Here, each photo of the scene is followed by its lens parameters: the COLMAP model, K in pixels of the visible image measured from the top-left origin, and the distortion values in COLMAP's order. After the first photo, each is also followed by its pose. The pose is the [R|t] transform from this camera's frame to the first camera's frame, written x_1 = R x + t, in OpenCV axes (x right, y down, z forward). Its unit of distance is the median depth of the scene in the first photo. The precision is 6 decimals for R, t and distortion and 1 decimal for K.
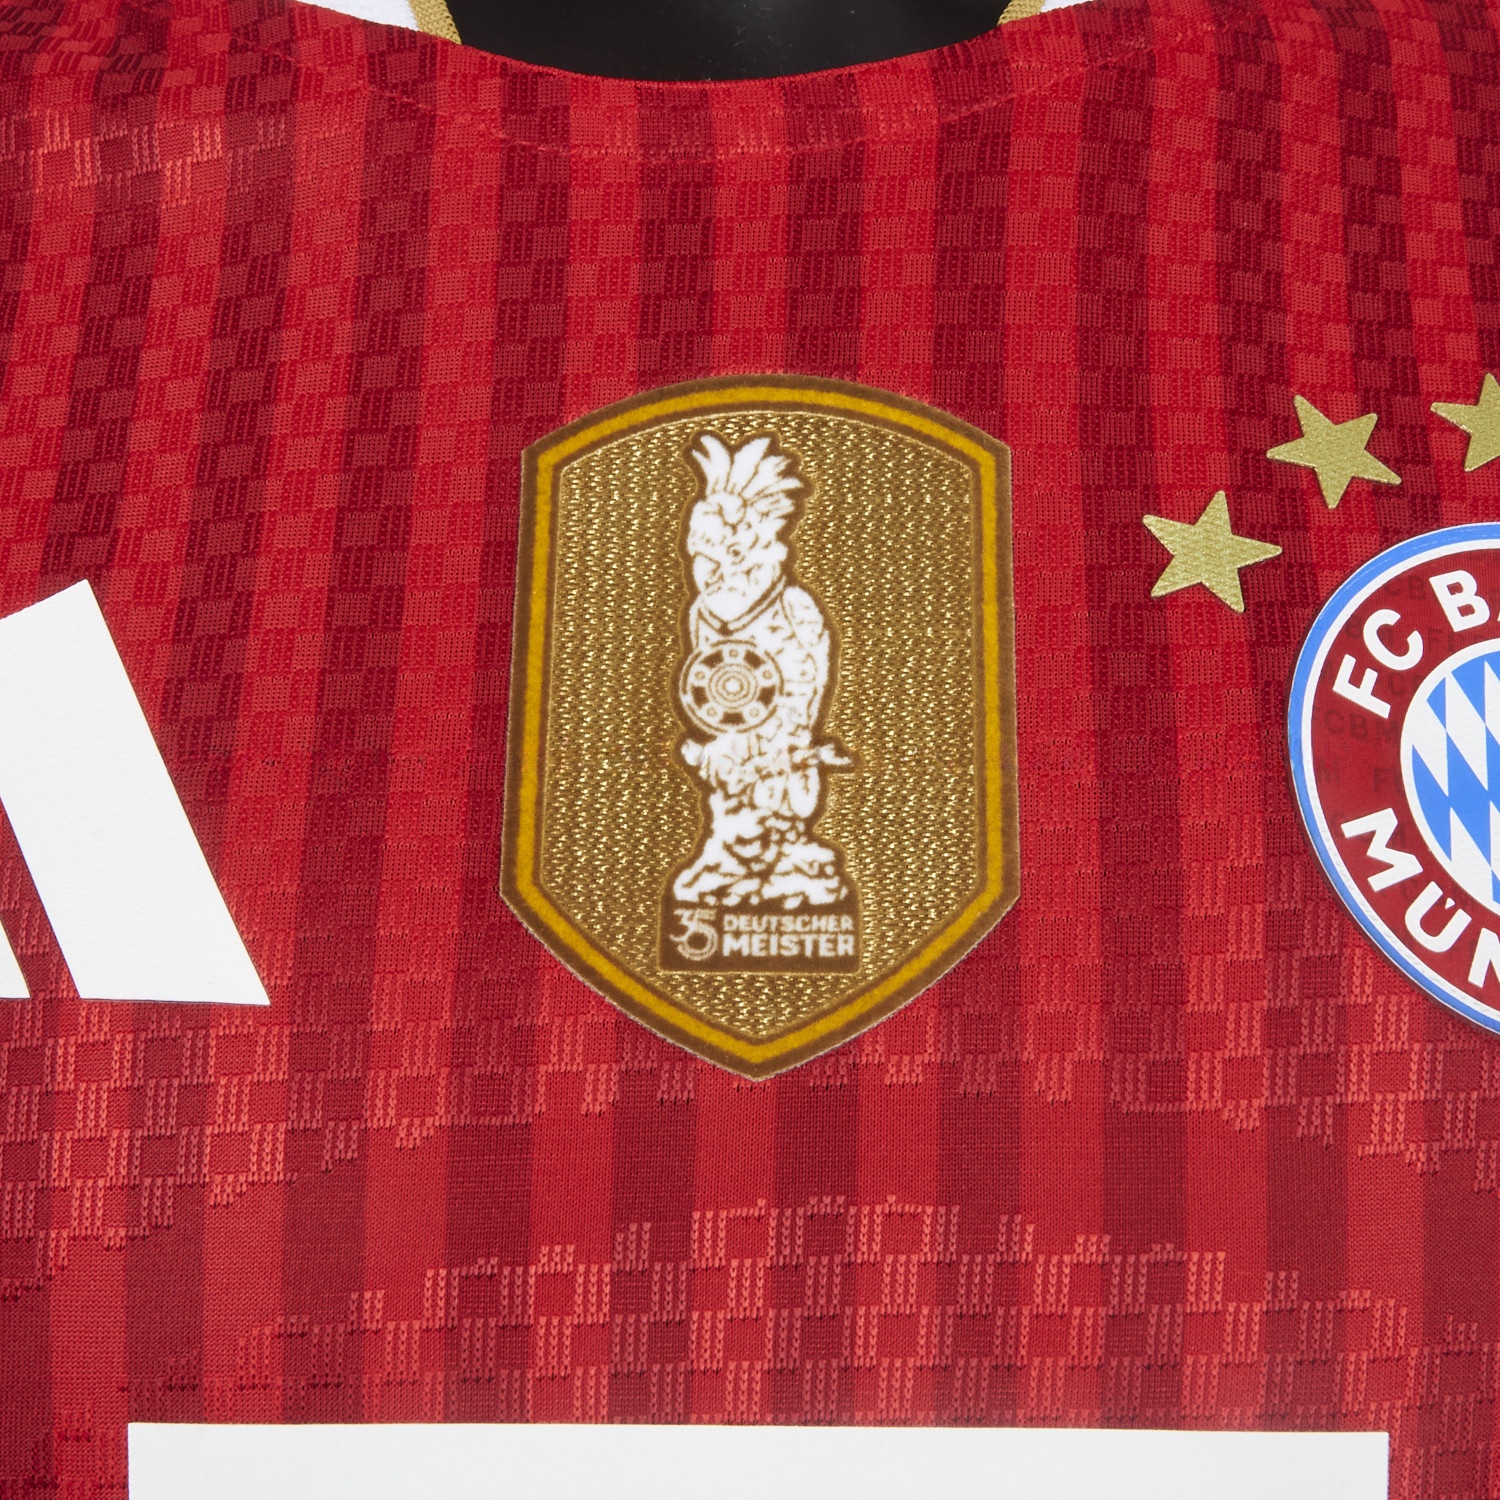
lens RADIAL K [[2096.2, 0, 737.9], [0, 2096.2, 810.3], [0, 0, 1]] dist [-0.044919, 0.000000]
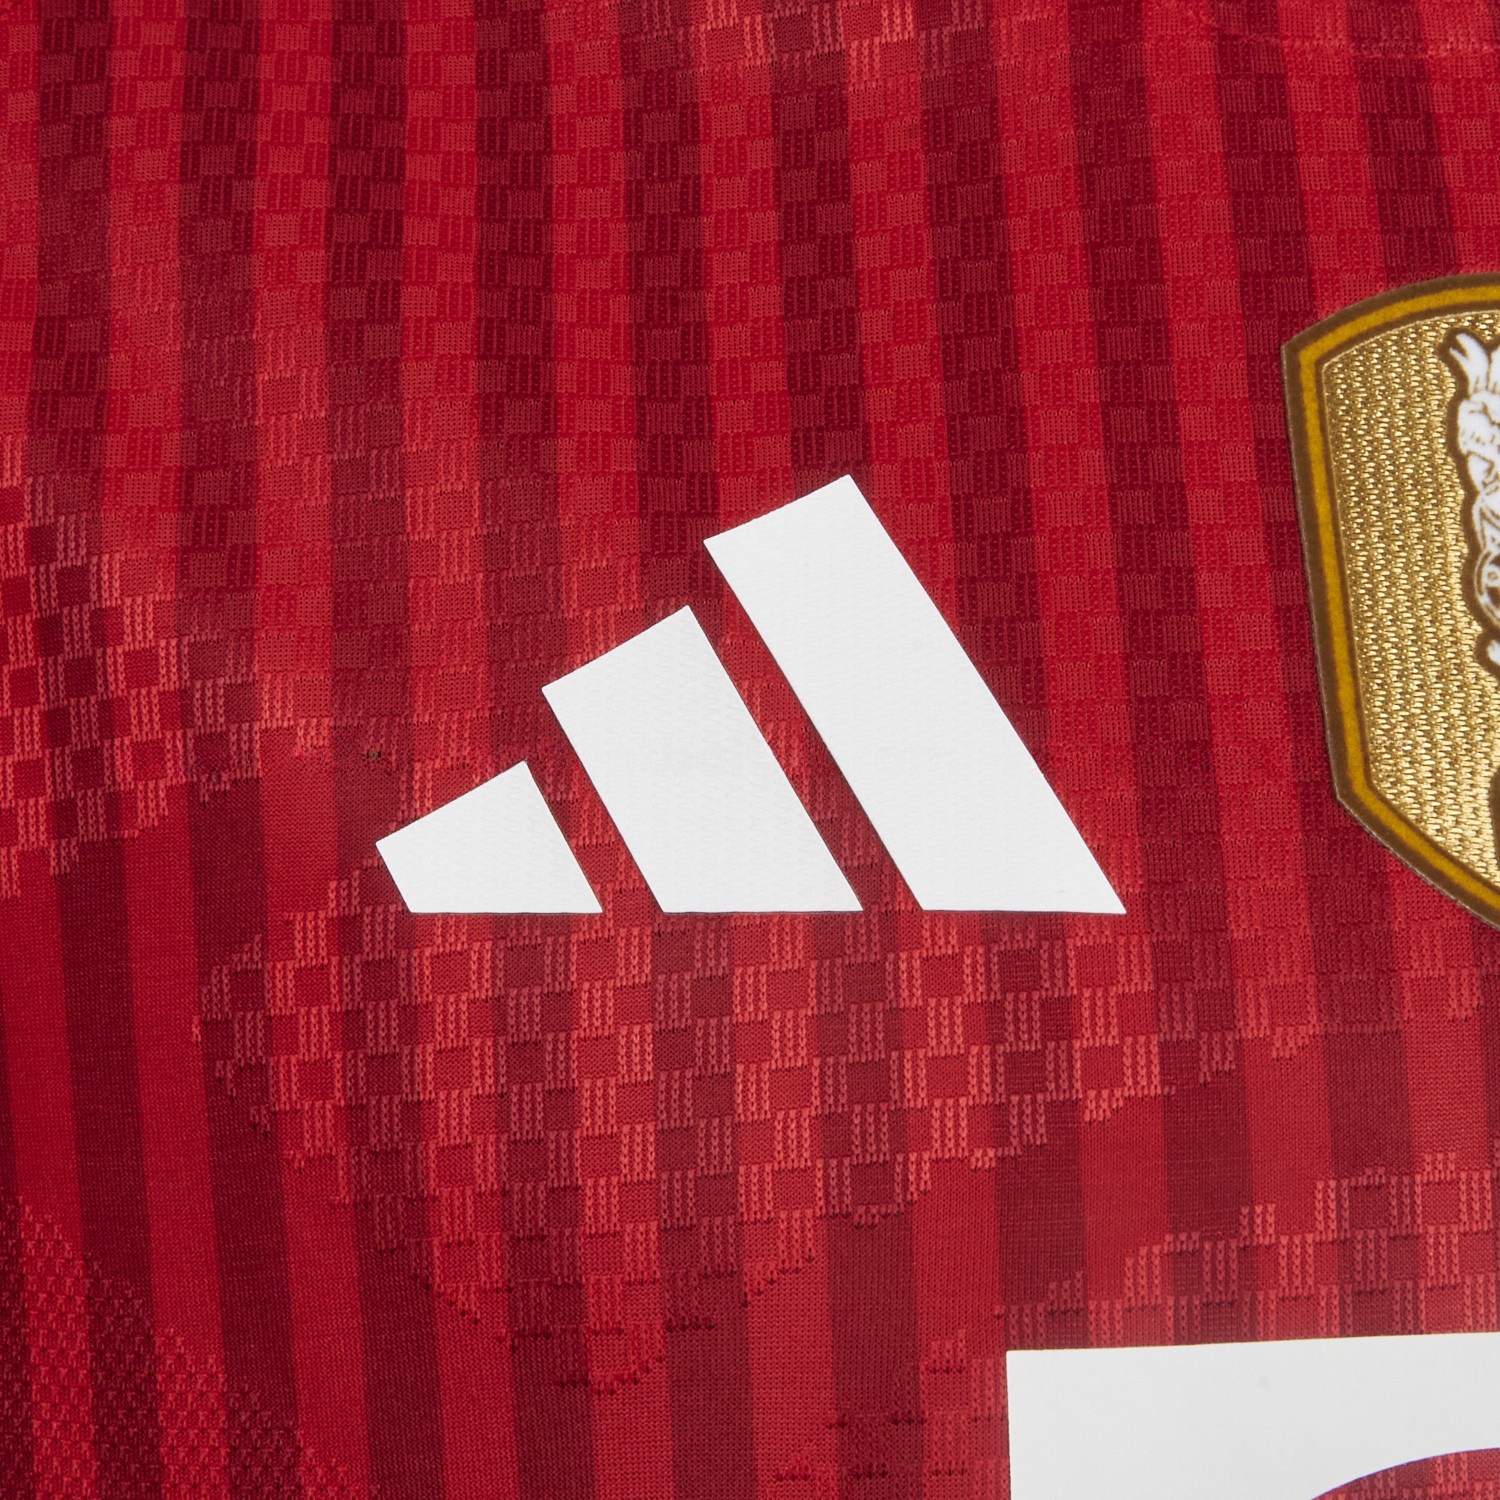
lens RADIAL K [[2096.2, 0, 724.0], [0, 2096.2, 813.7], [0, 0, 1]] dist [-0.044919, 0.000000]
pose [[0.997087, -0.009024, 0.075732, -0.477648], [0.007572, 0.999782, 0.019438, 0.026777], [-0.075890, -0.018808, 0.996939, 0.054456]]
